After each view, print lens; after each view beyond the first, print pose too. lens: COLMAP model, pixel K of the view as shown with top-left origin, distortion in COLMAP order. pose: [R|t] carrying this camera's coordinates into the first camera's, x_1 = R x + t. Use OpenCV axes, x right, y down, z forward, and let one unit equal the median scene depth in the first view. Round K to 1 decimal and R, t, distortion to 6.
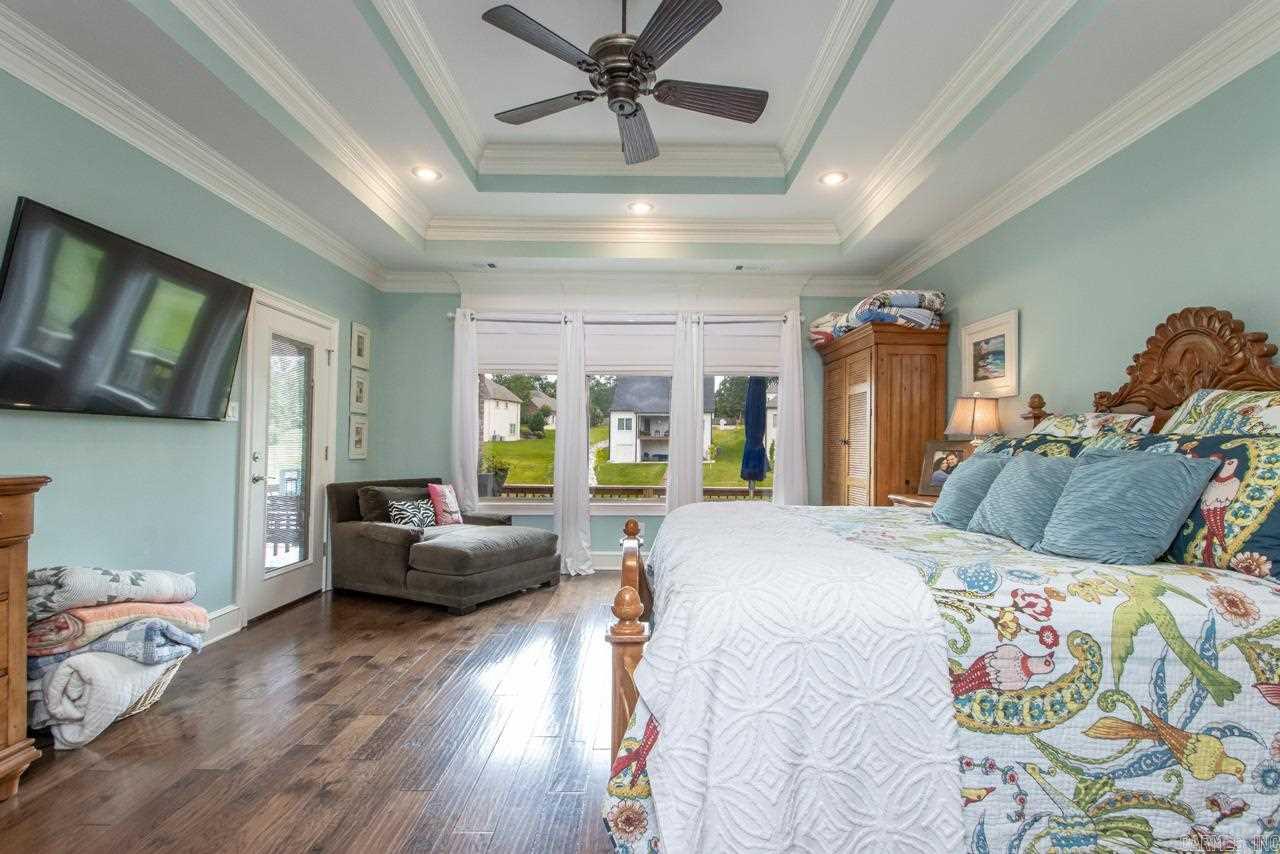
lens RADIAL K [[599.6, 0, 658.9], [0, 599.6, 447.3], [0, 0, 1]] dist [0.012932, -0.012889]
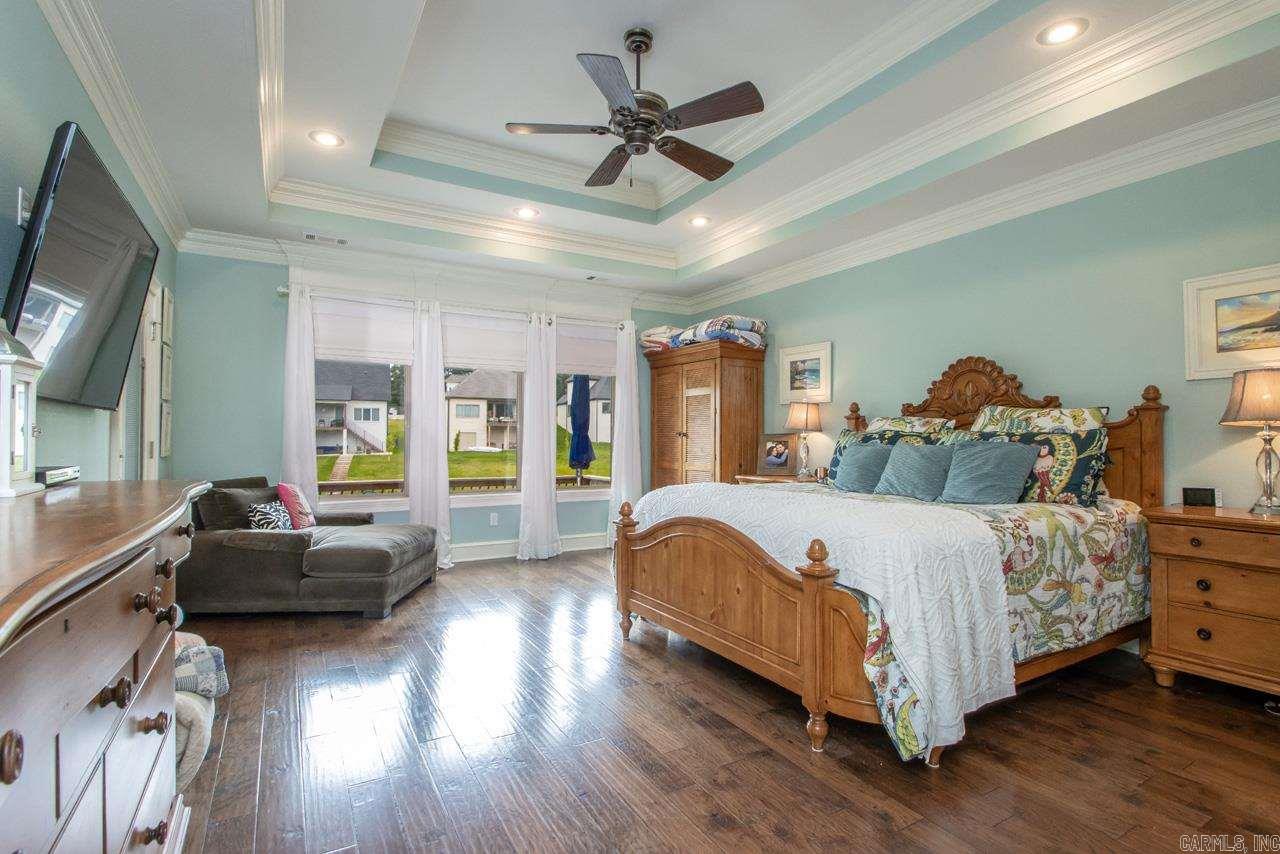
lens RADIAL K [[599.6, 0, 627.3], [0, 599.6, 444.5], [0, 0, 1]] dist [0.012932, -0.012889]
pose [[0.879749, -0.009635, 0.475341, -0.451230], [0.004162, 0.999912, 0.012564, -0.005272], [-0.475420, -0.009075, 0.879712, -0.018422]]
